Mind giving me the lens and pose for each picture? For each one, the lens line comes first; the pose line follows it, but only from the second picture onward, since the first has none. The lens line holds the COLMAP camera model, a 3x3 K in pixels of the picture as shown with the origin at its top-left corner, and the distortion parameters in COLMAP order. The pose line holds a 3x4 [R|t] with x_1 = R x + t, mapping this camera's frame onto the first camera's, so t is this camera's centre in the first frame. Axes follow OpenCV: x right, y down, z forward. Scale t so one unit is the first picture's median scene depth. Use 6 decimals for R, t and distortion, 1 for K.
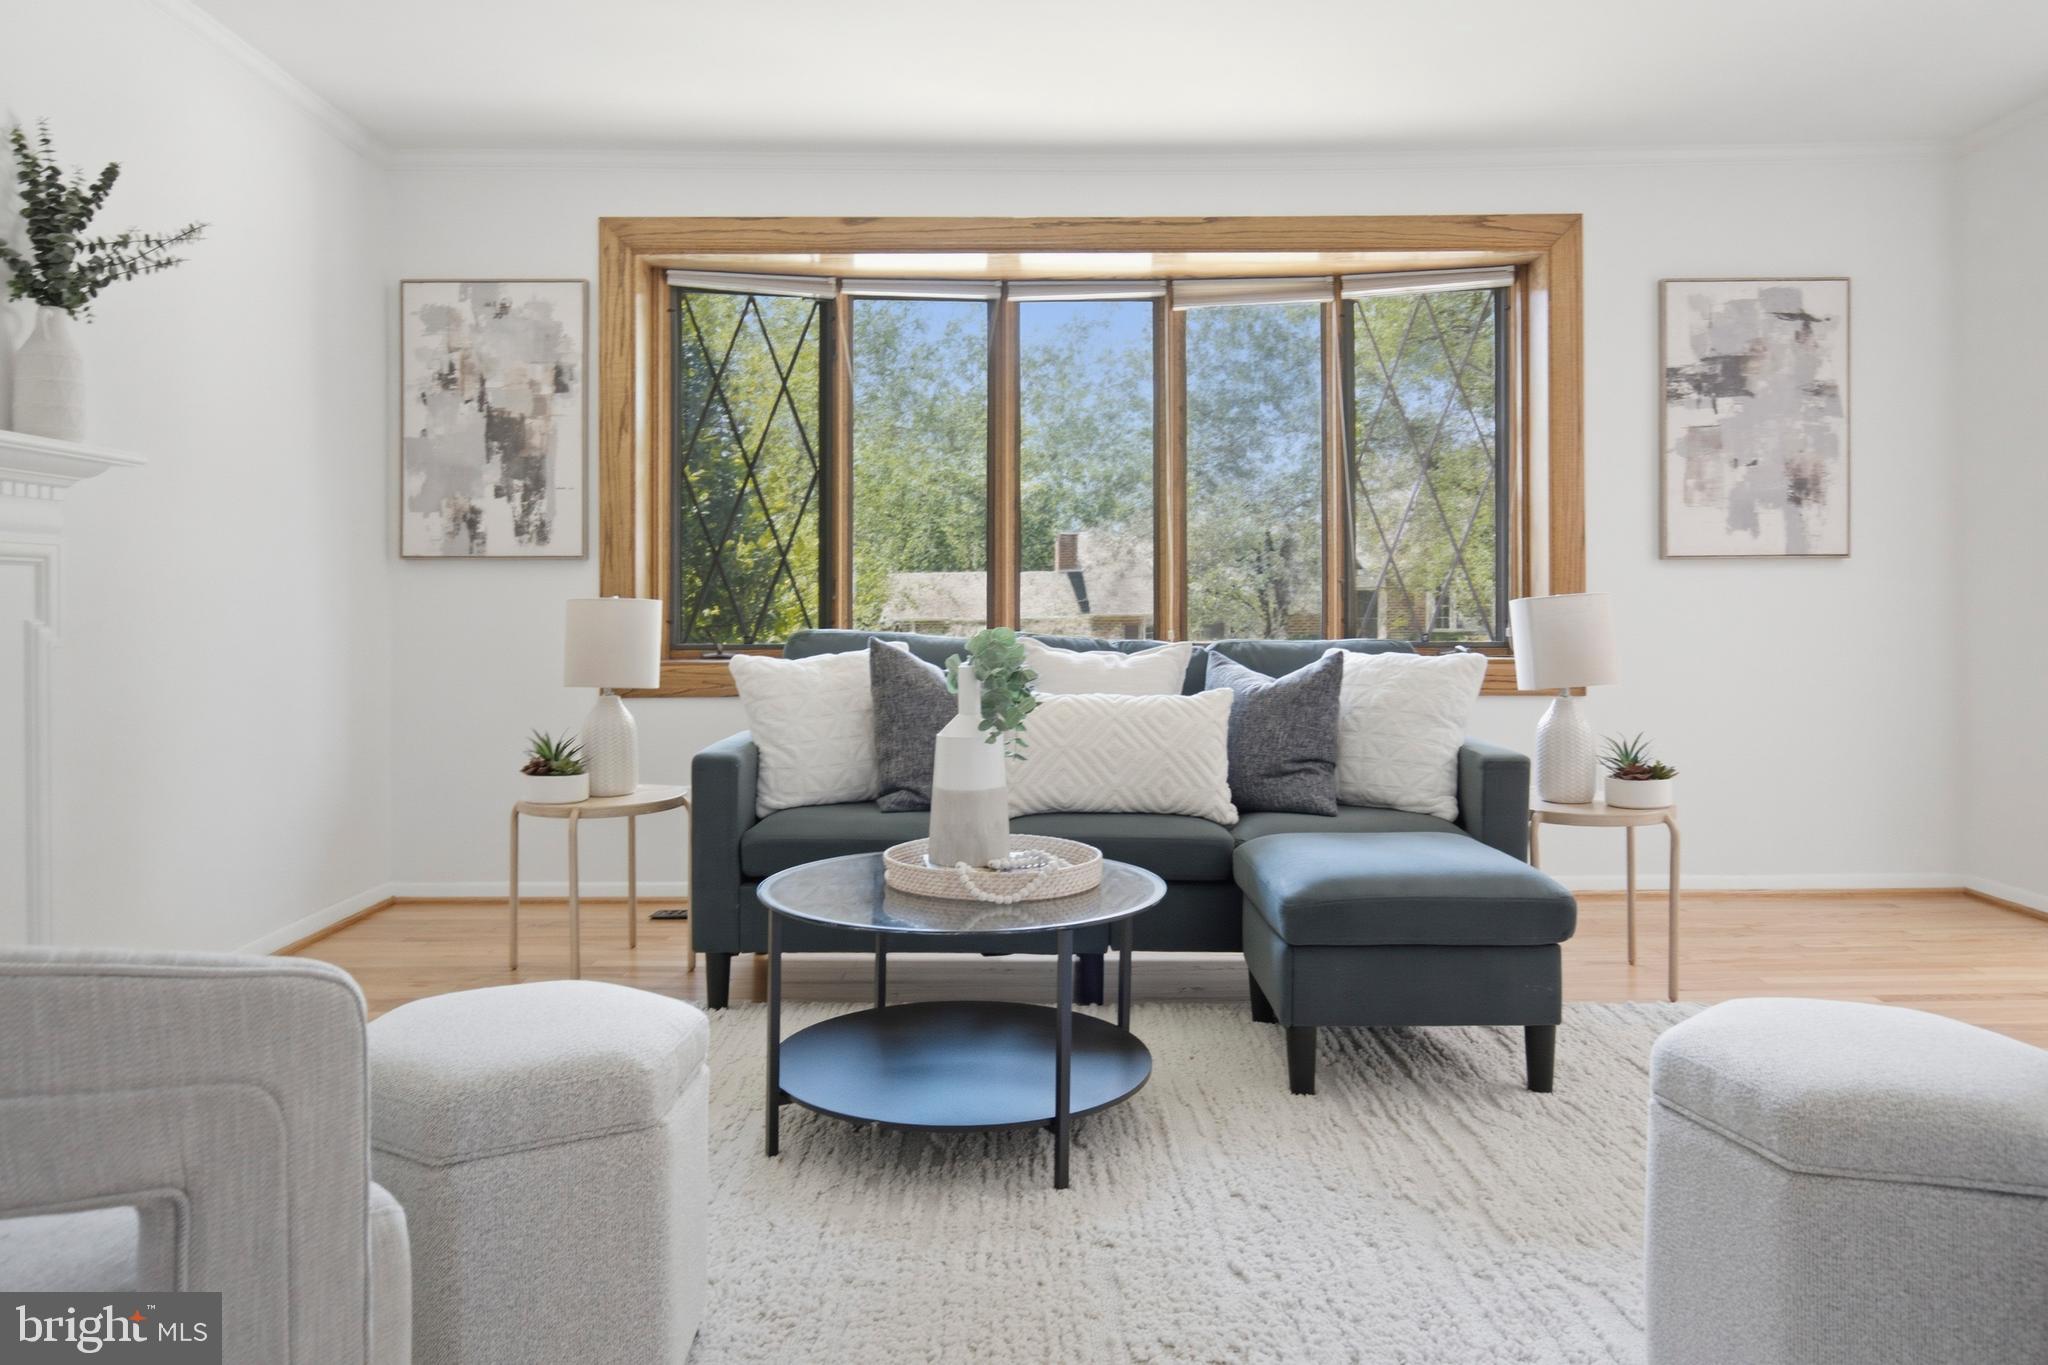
lens RADIAL K [[1380.6, 0, 1026.7], [0, 1380.6, 599.2], [0, 0, 1]] dist [-0.002766, 0.001180]
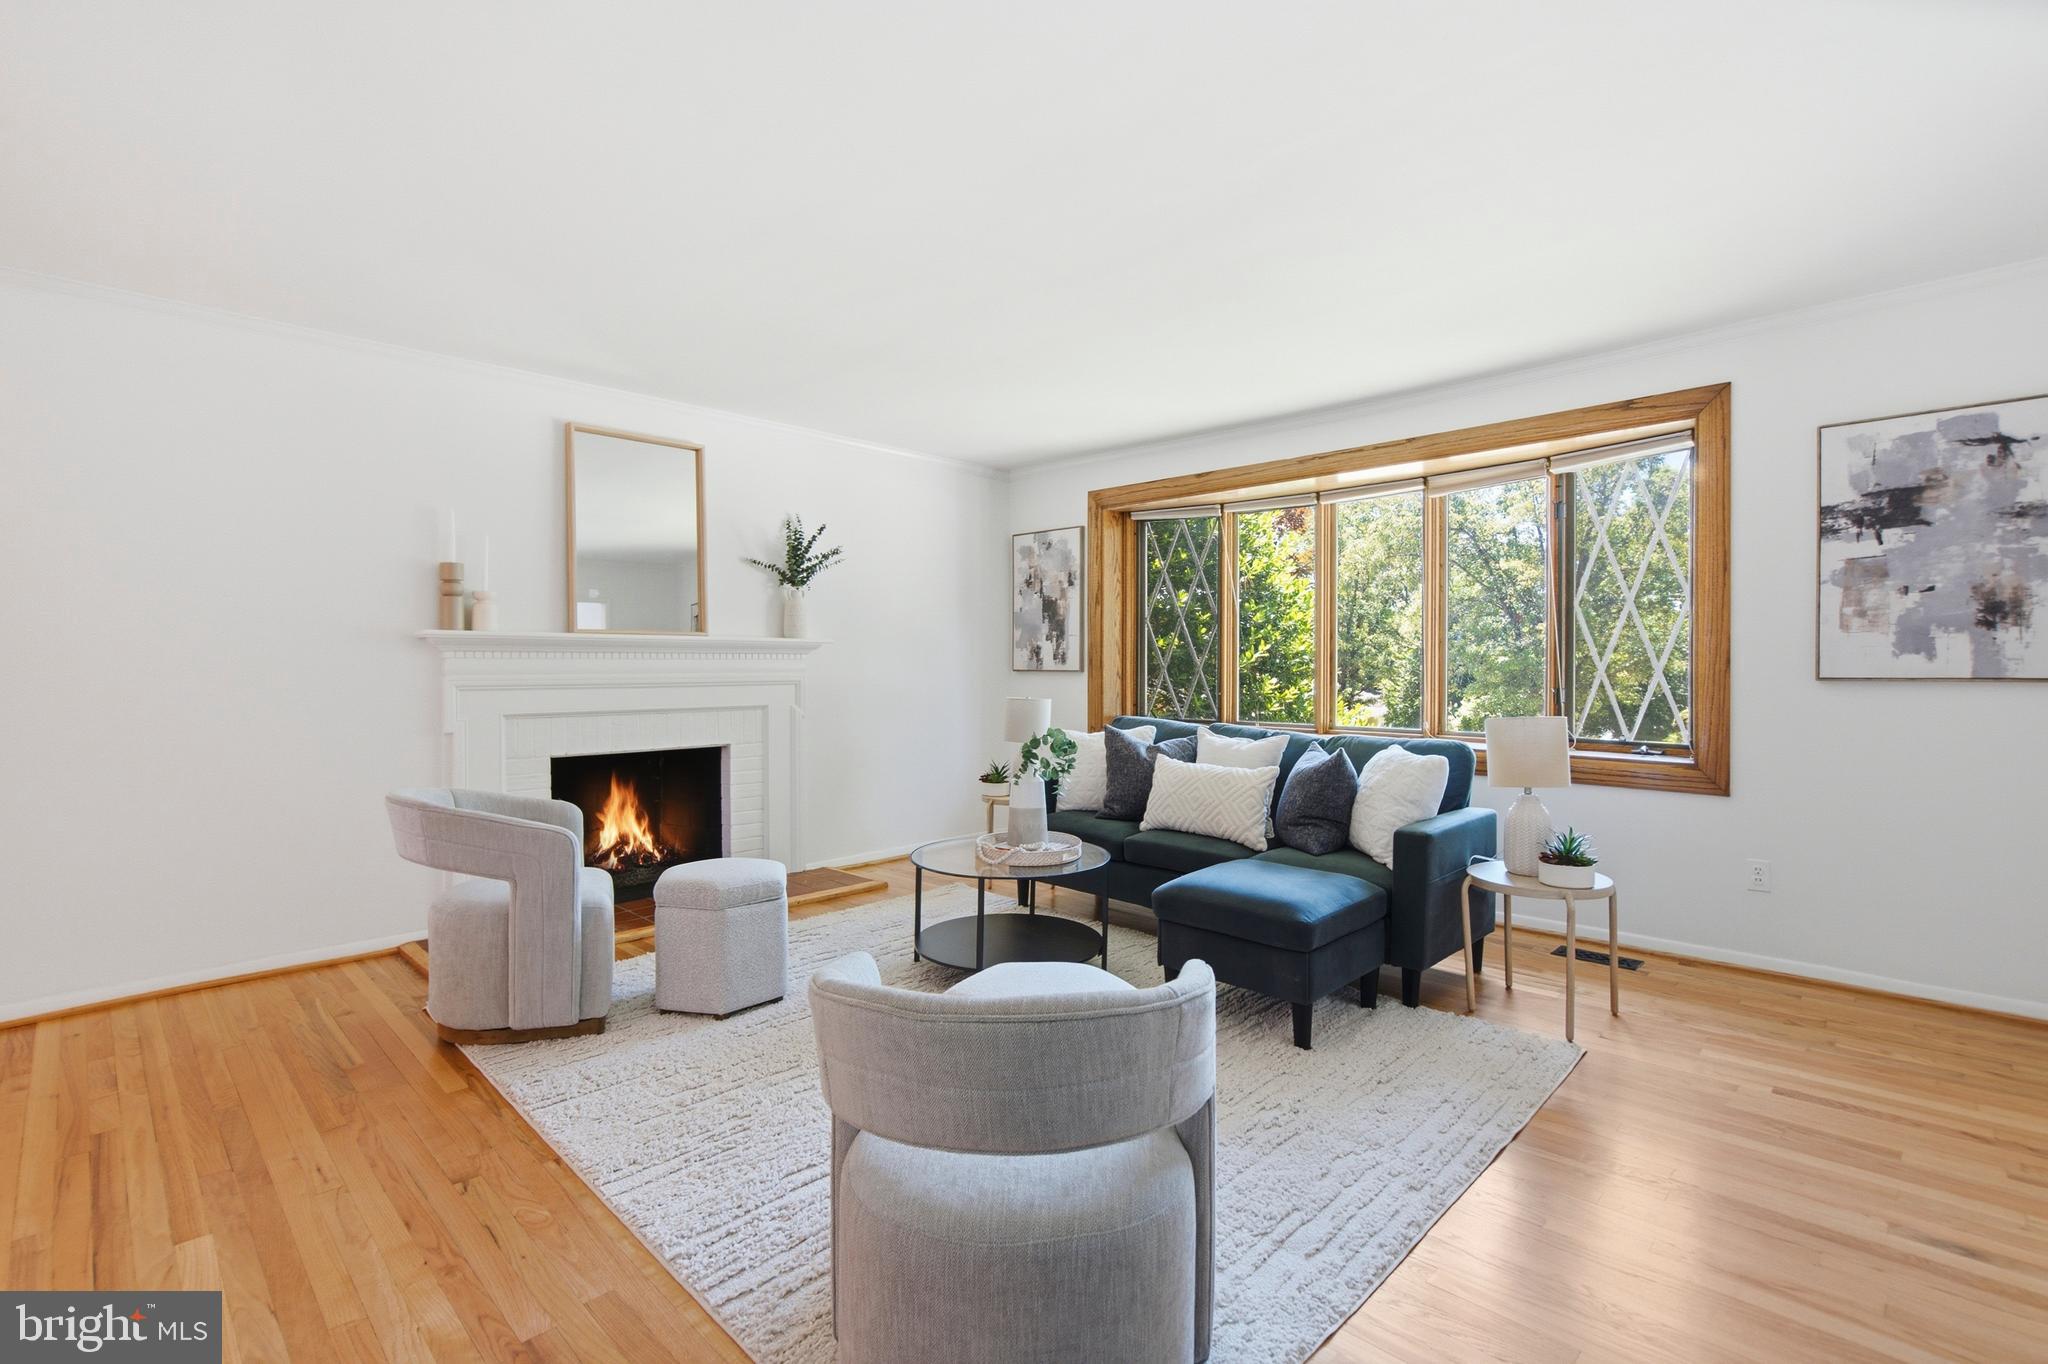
lens RADIAL K [[932.5, 0, 1015.8], [0, 932.5, 678.2], [0, 0, 1]] dist [0.008785, -0.002134]
pose [[0.711749, 0.012605, -0.702320, 0.534156], [-0.002585, 0.999879, 0.015325, -0.040834], [0.702429, -0.009092, 0.711696, 0.015328]]
